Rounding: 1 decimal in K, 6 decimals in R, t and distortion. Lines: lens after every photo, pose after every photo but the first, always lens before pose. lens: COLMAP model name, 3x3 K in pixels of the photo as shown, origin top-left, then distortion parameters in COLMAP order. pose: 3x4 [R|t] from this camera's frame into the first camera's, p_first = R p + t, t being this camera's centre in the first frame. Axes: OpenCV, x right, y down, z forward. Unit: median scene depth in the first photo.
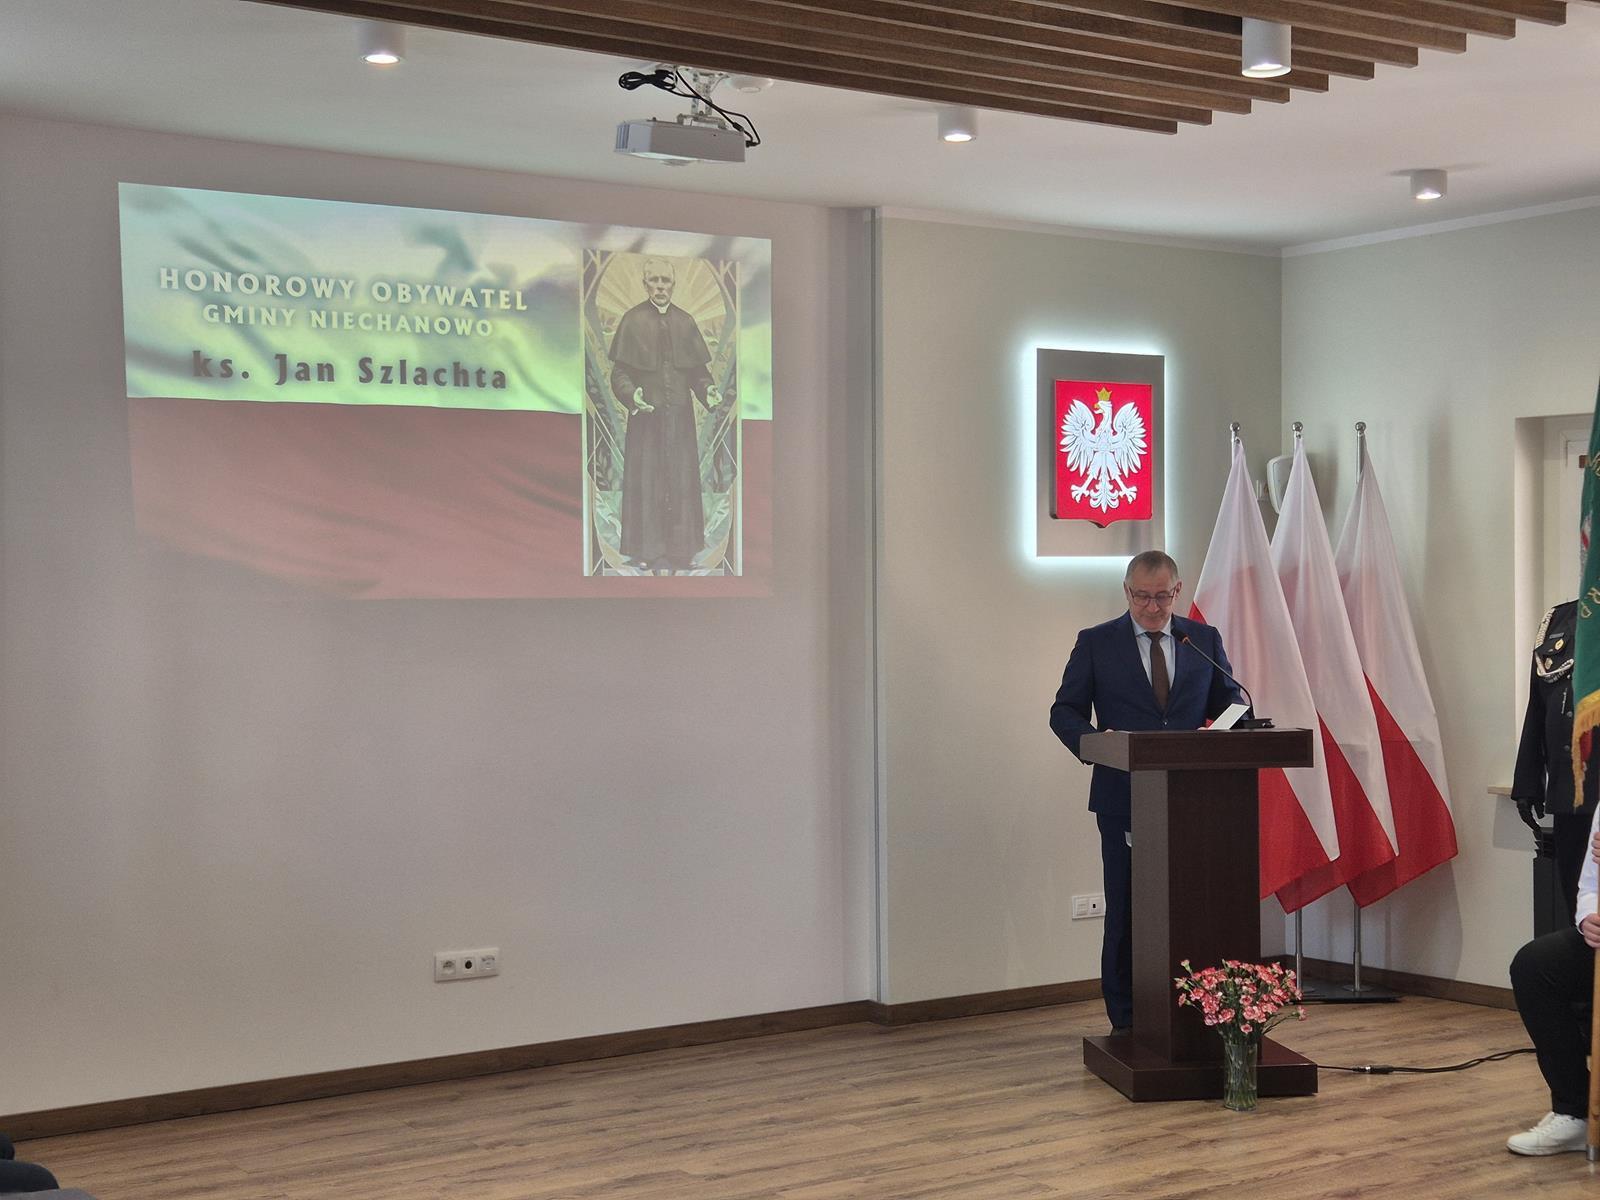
lens RADIAL K [[2156.0, 0, 762.0], [0, 2156.0, 618.0], [0, 0, 1]] dist [0.069808, 0.000000]
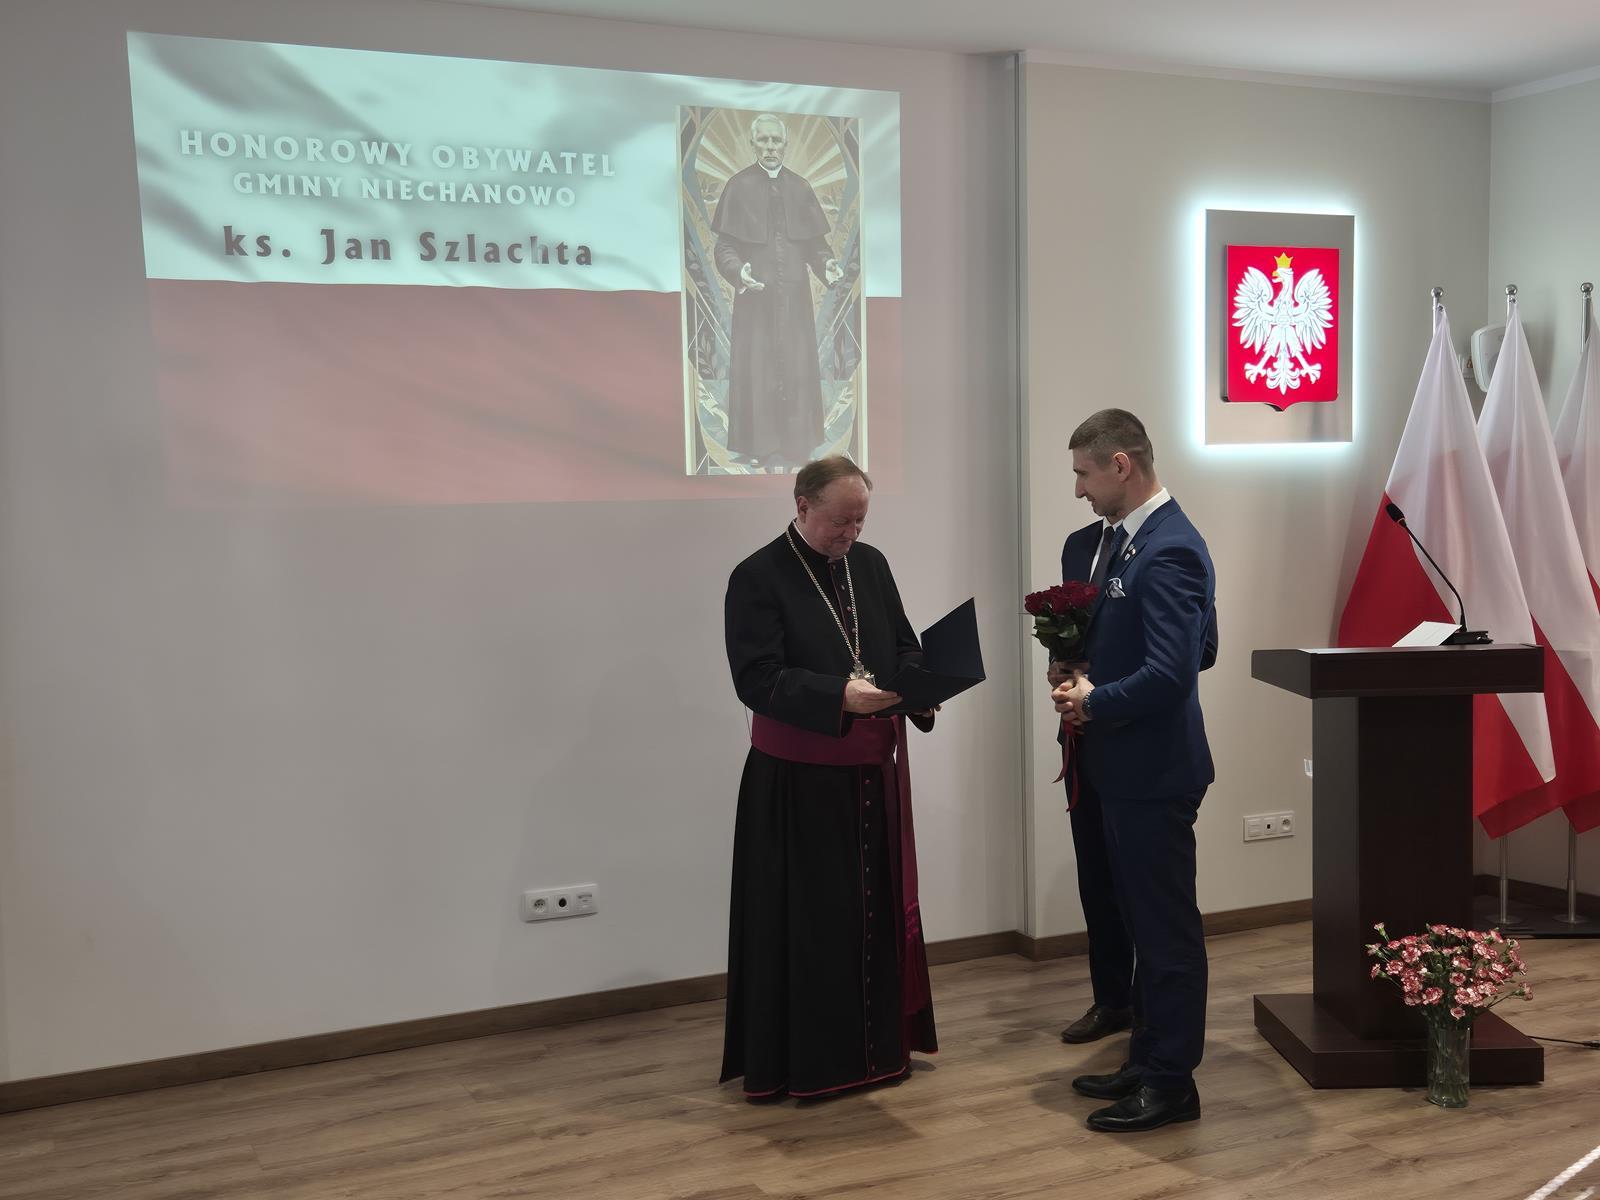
lens RADIAL K [[1730.1, 0, 769.4], [0, 1730.1, 619.7], [0, 0, 1]] dist [0.056390, 0.000000]
pose [[0.991409, -0.005266, -0.130693, 0.045408], [0.013588, 0.997929, 0.062867, -0.003990], [0.130091, -0.064103, 0.989428, 0.278453]]
